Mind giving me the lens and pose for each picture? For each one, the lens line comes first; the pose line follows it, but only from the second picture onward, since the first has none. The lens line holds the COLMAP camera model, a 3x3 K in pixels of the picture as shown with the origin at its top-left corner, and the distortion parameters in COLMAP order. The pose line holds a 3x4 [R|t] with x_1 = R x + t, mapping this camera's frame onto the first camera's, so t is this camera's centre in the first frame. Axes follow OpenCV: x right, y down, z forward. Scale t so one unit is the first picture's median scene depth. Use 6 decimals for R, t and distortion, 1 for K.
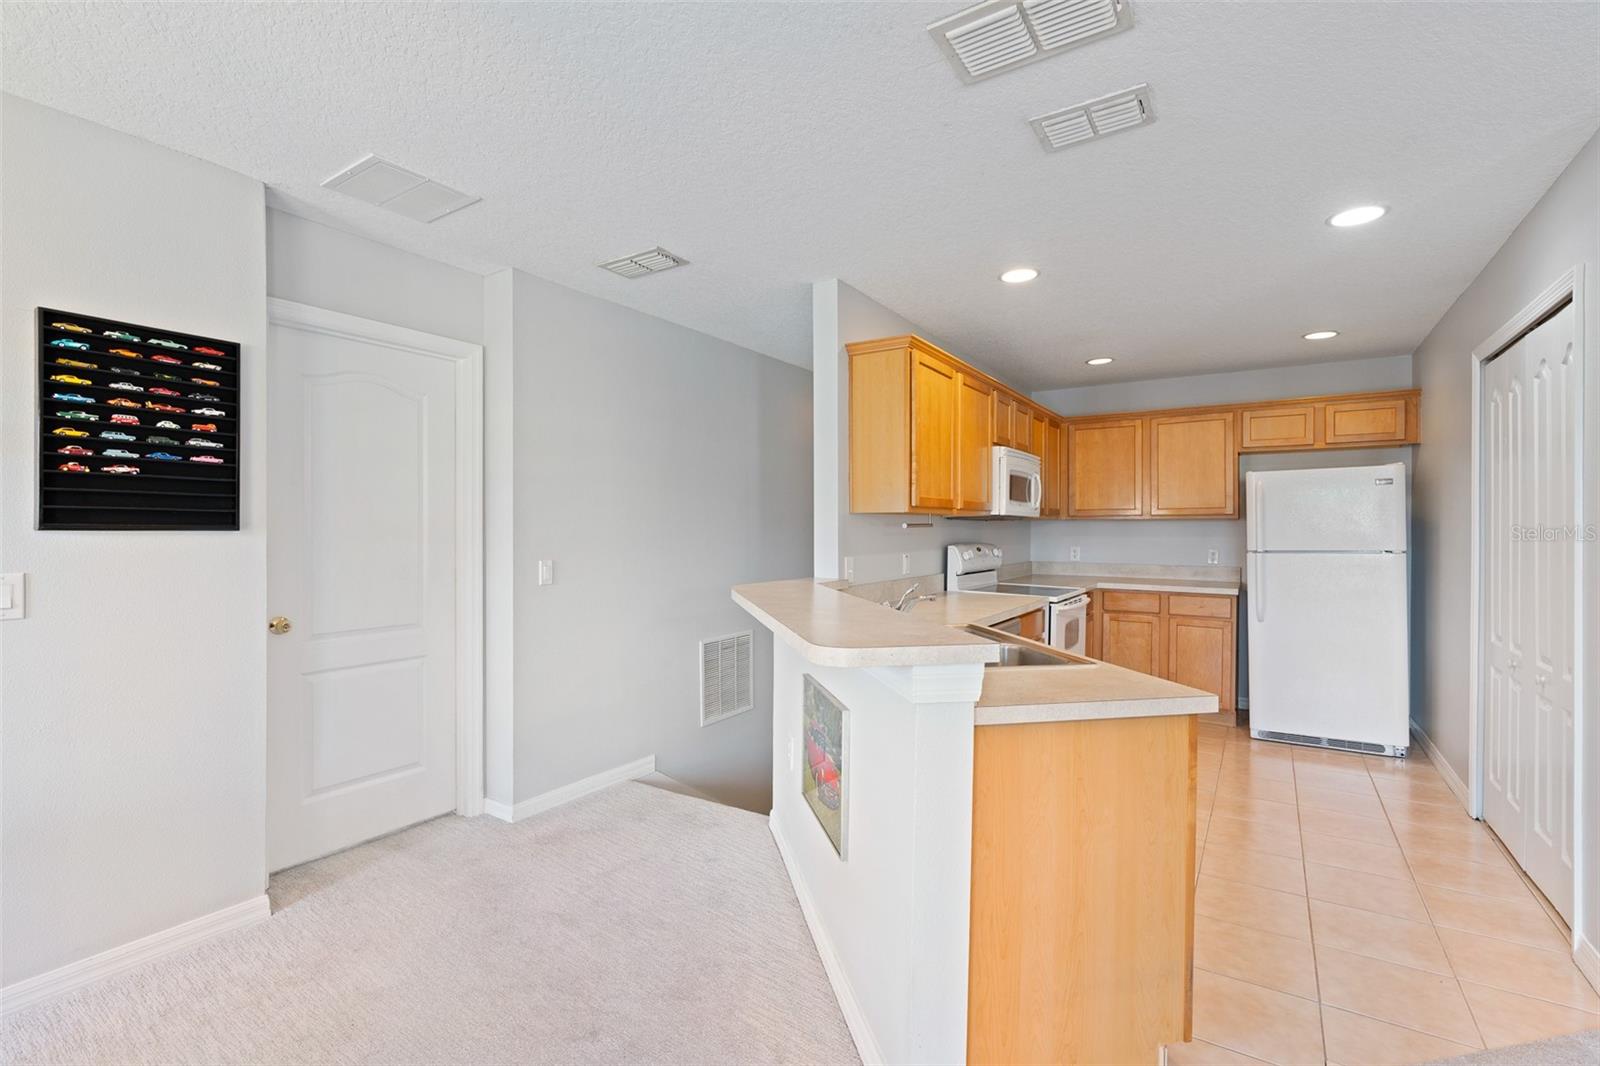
lens RADIAL K [[719.0, 0, 804.8], [0, 719.0, 532.4], [0, 0, 1]] dist [-0.010564, 0.005212]
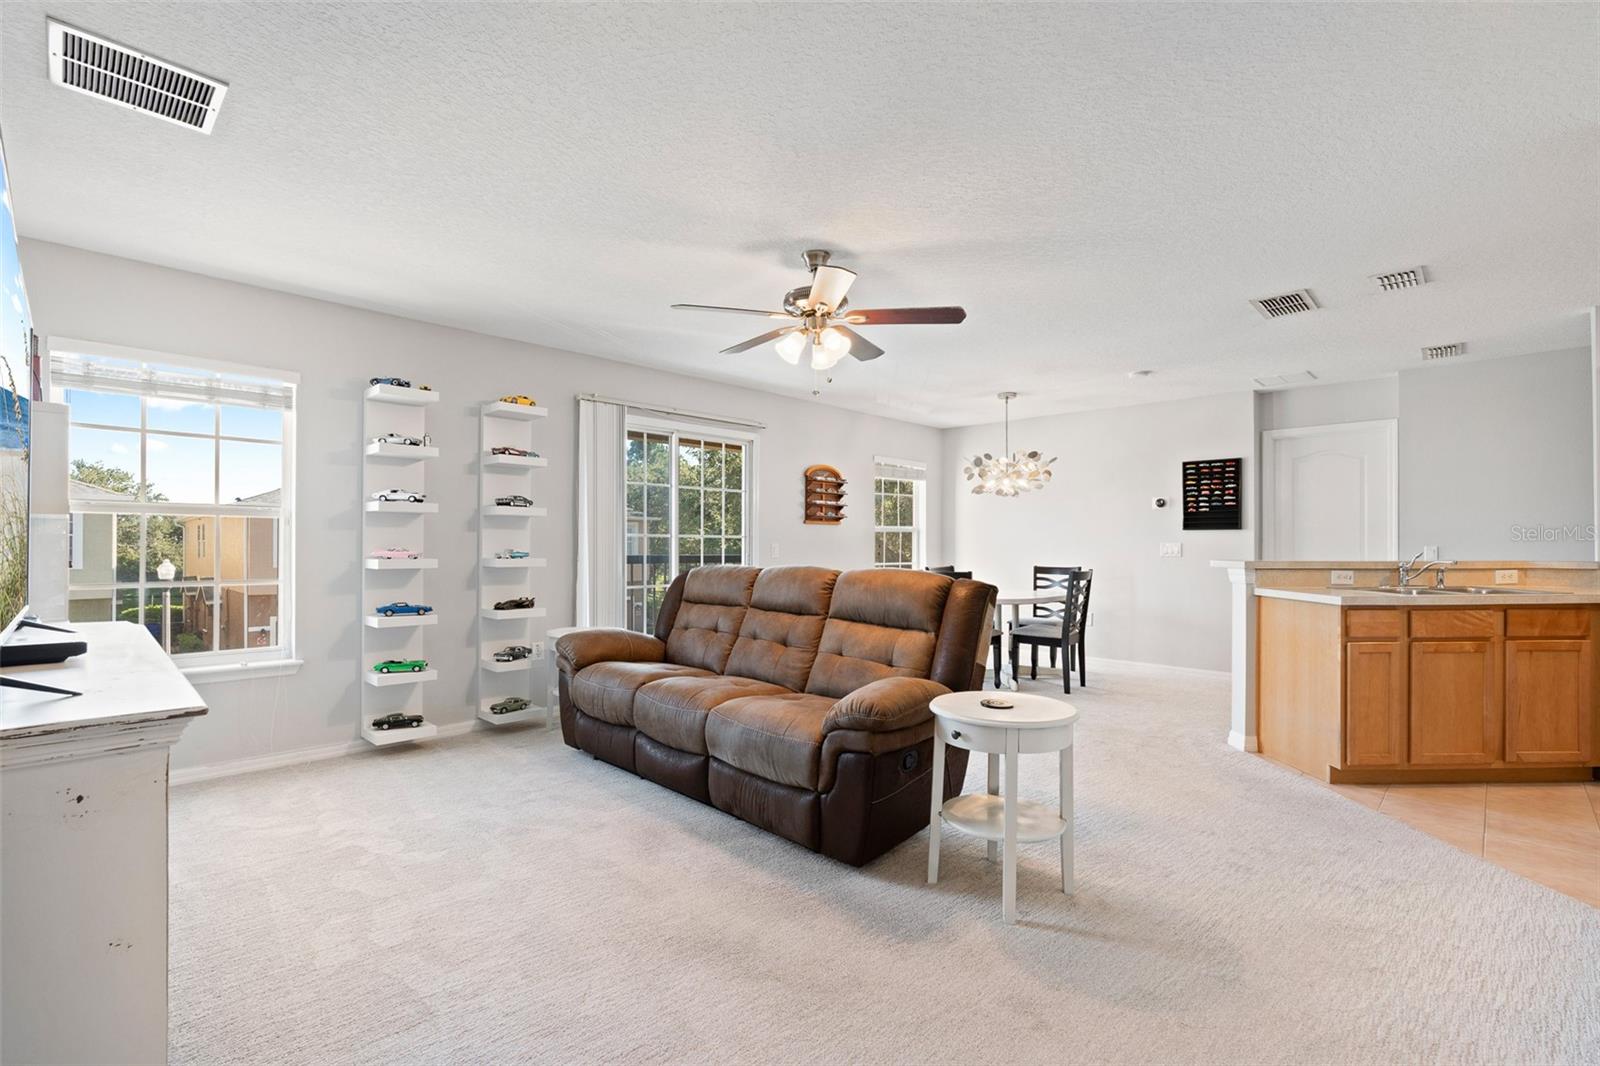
lens RADIAL K [[719.0, 0, 792.8], [0, 719.0, 541.6], [0, 0, 1]] dist [-0.010564, 0.005212]
pose [[-0.202453, -0.007935, -0.979260, 1.456743], [-0.004268, 0.999965, -0.007220, 0.047183], [0.979283, 0.002718, -0.202480, -0.049022]]
